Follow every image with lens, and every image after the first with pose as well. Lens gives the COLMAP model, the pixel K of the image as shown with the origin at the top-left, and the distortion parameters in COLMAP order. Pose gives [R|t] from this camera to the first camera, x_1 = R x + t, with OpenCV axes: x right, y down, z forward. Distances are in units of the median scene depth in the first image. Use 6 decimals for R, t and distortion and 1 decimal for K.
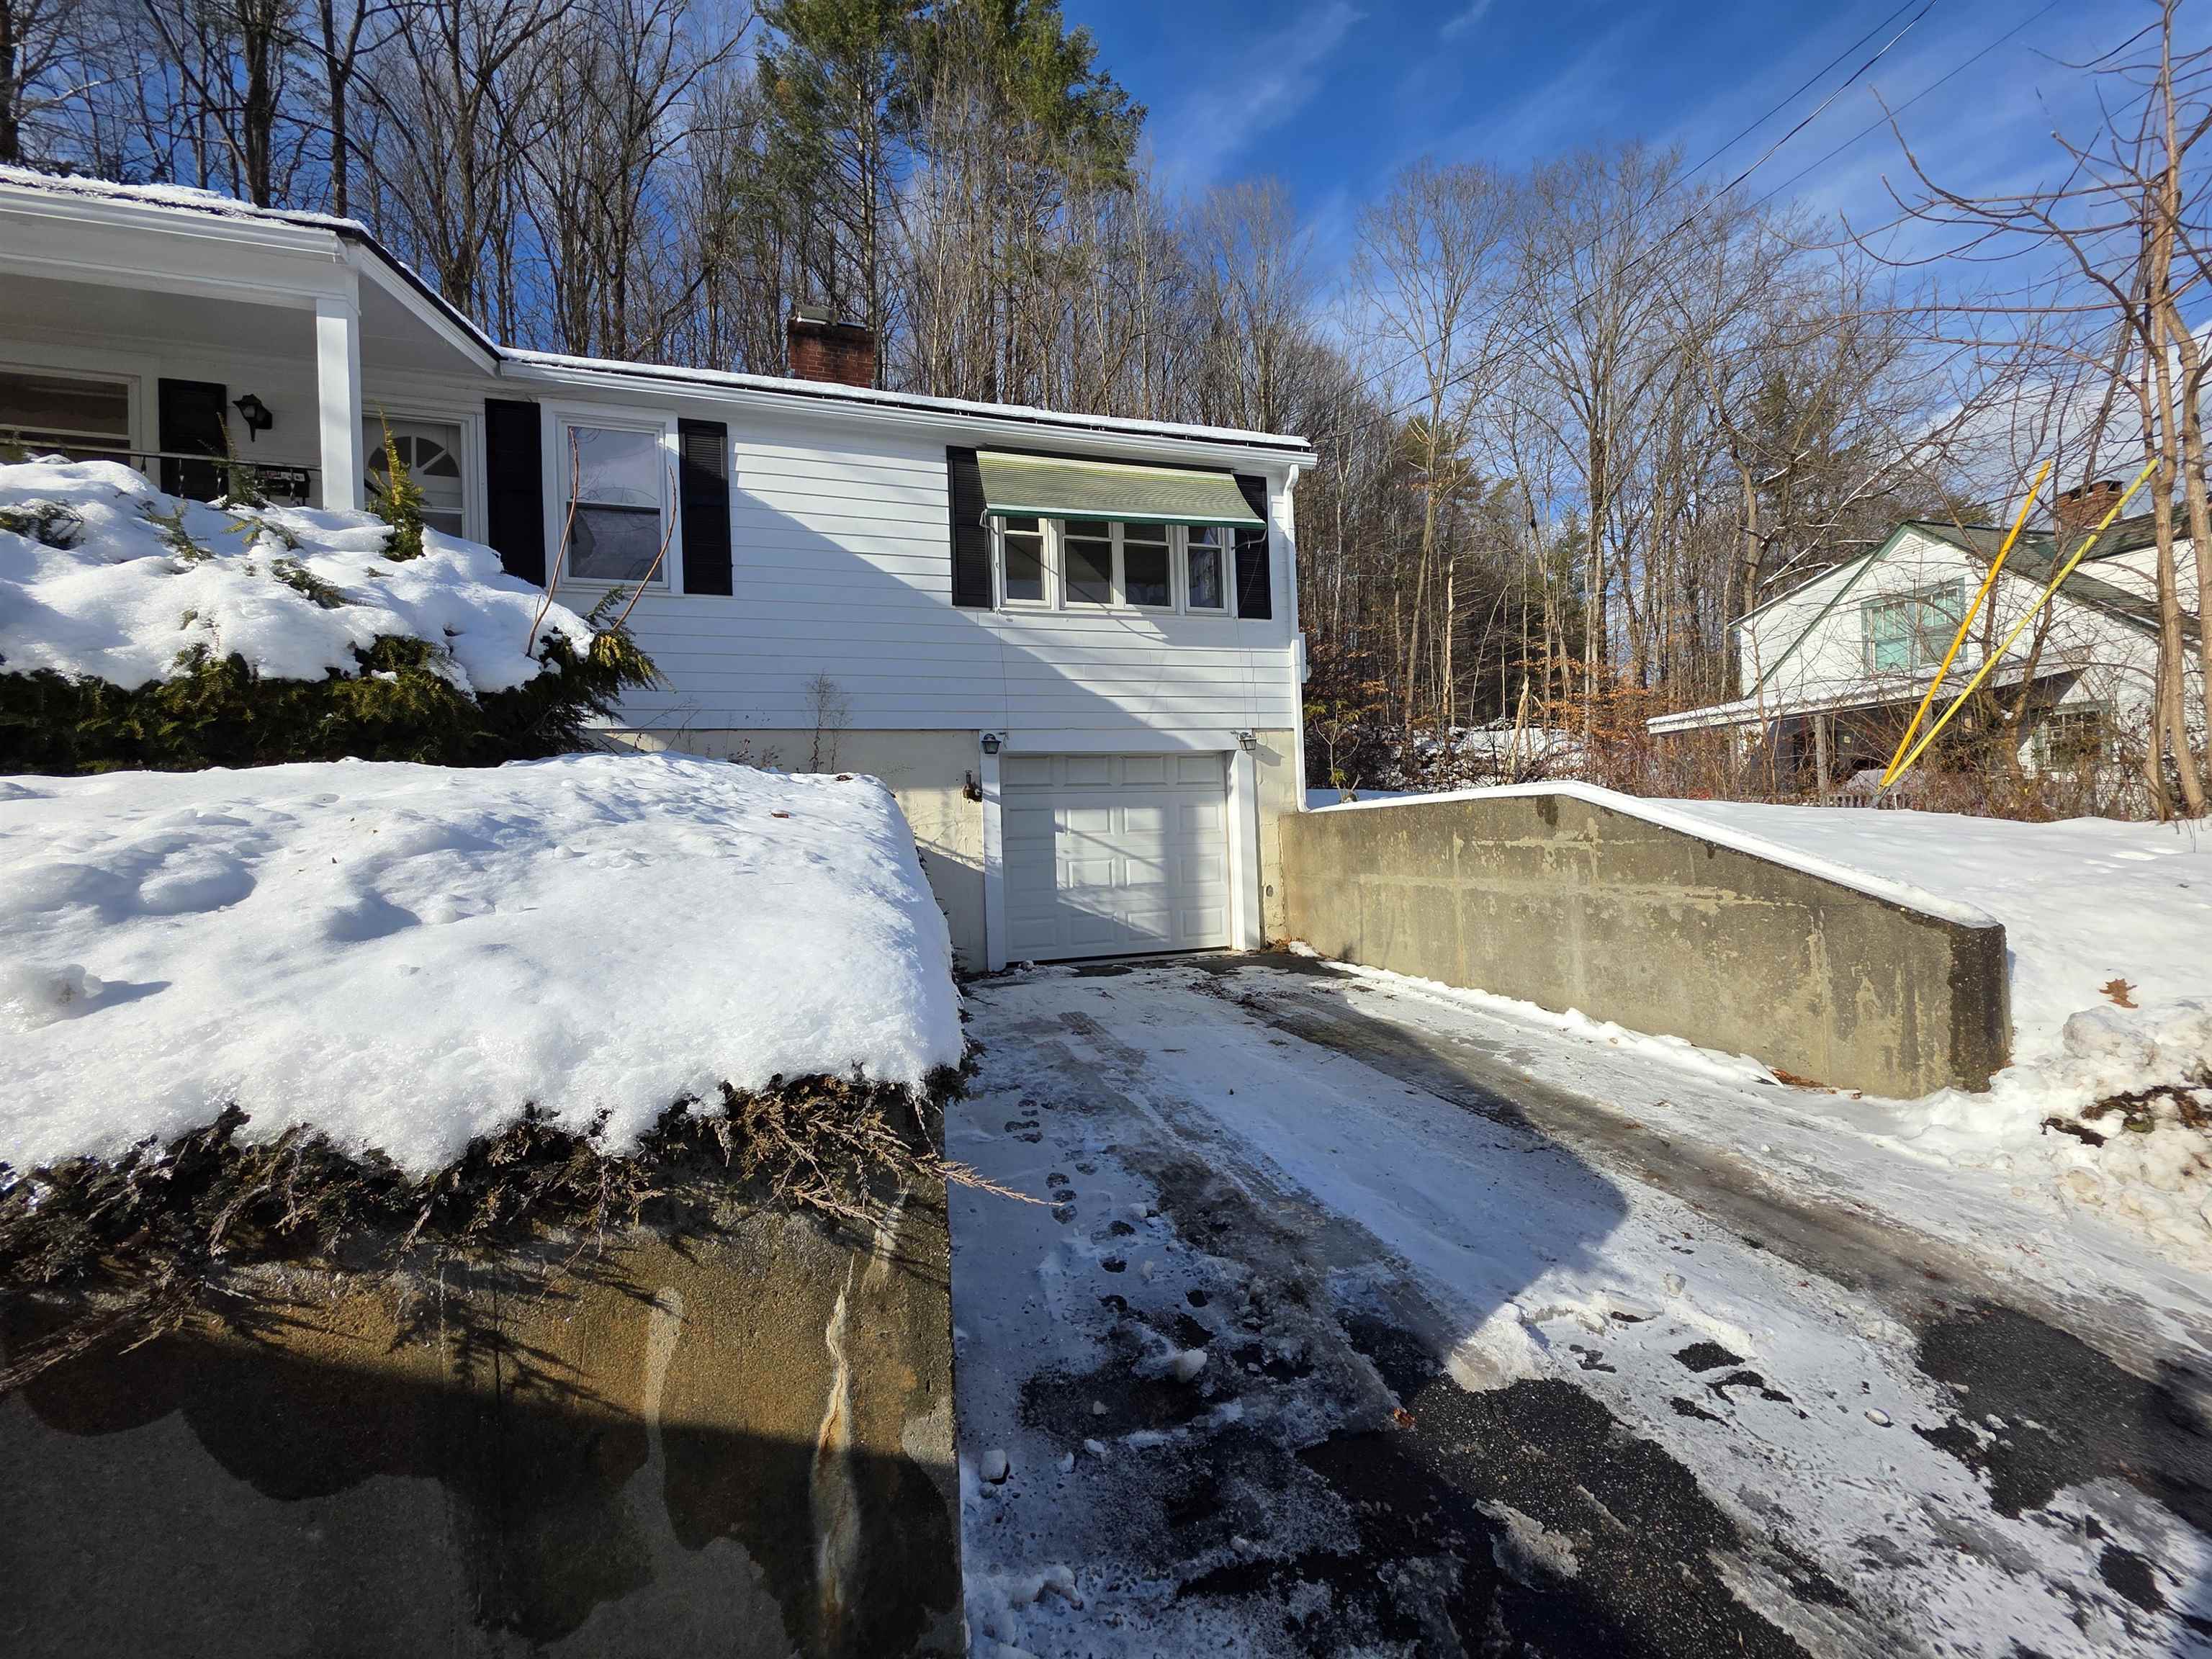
lens RADIAL K [[887.7, 0, 1113.7], [0, 887.7, 821.3], [0, 0, 1]] dist [0.003131, 0.000877]
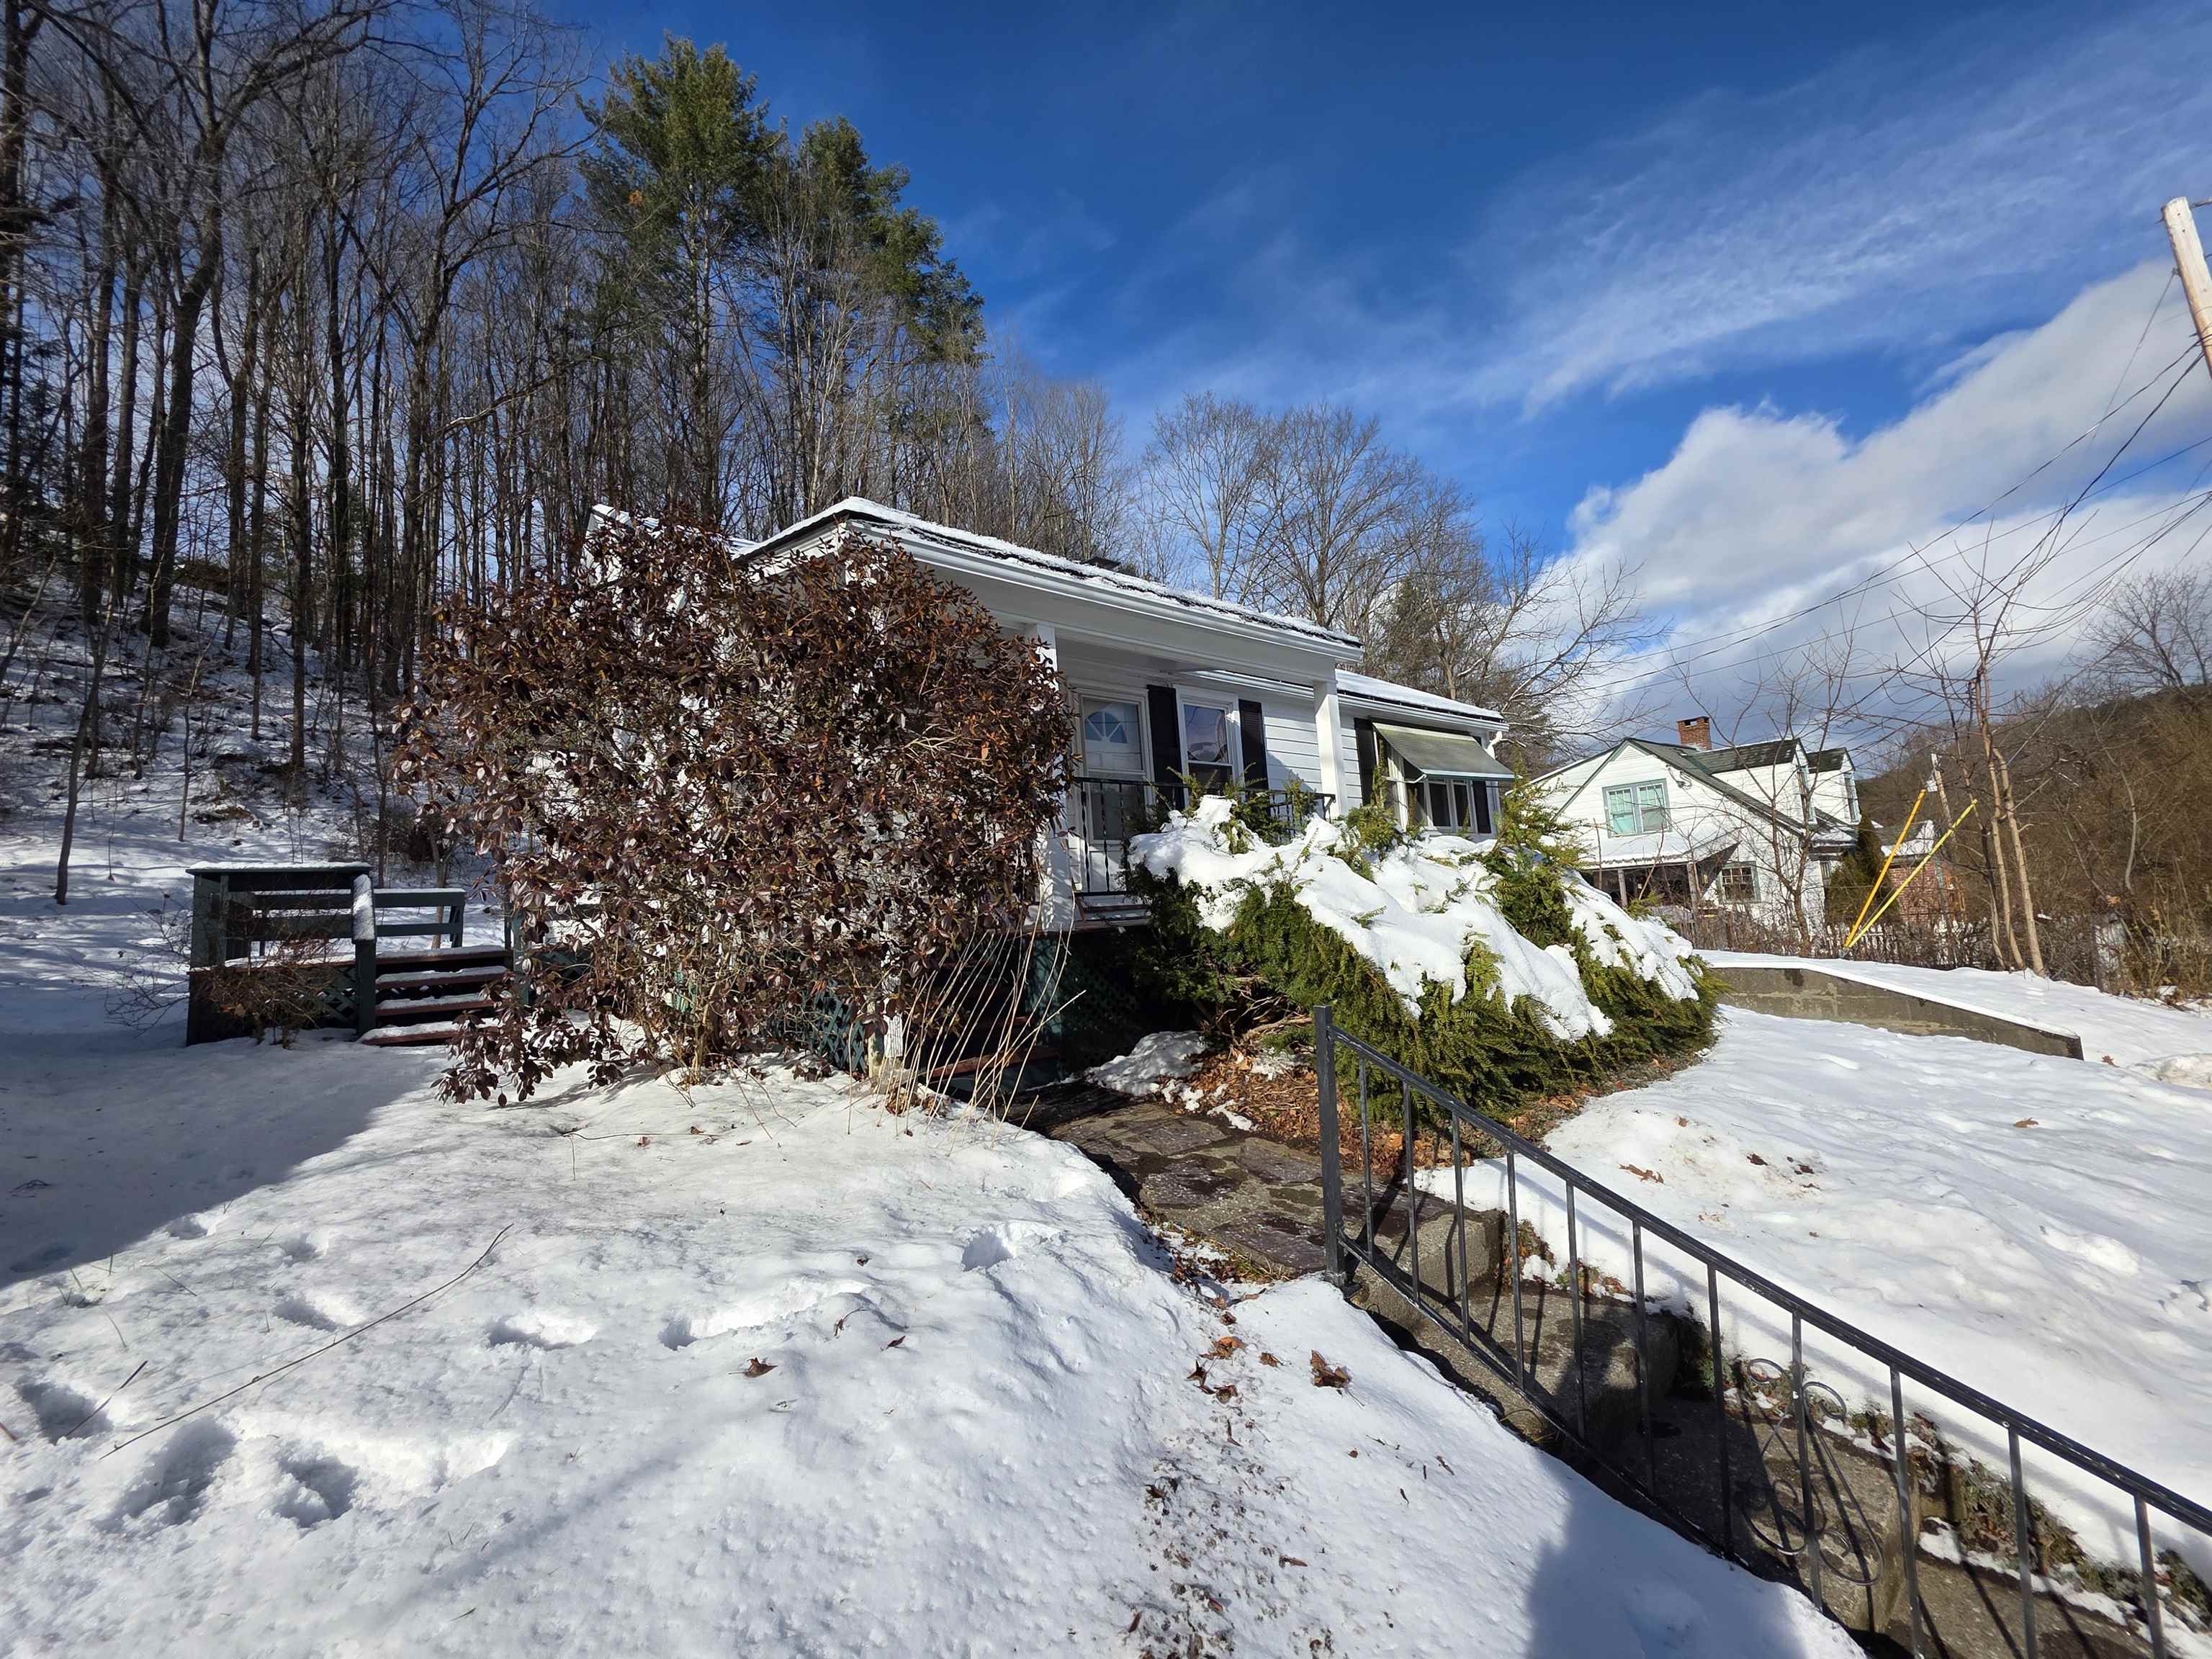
lens RADIAL K [[887.7, 0, 1123.9], [0, 887.7, 831.4], [0, 0, 1]] dist [0.003131, 0.000877]
pose [[0.923668, 0.008804, 0.383093, -0.933897], [0.029760, 0.995068, -0.094622, -0.113479], [-0.382036, 0.098800, 0.918851, -0.100776]]
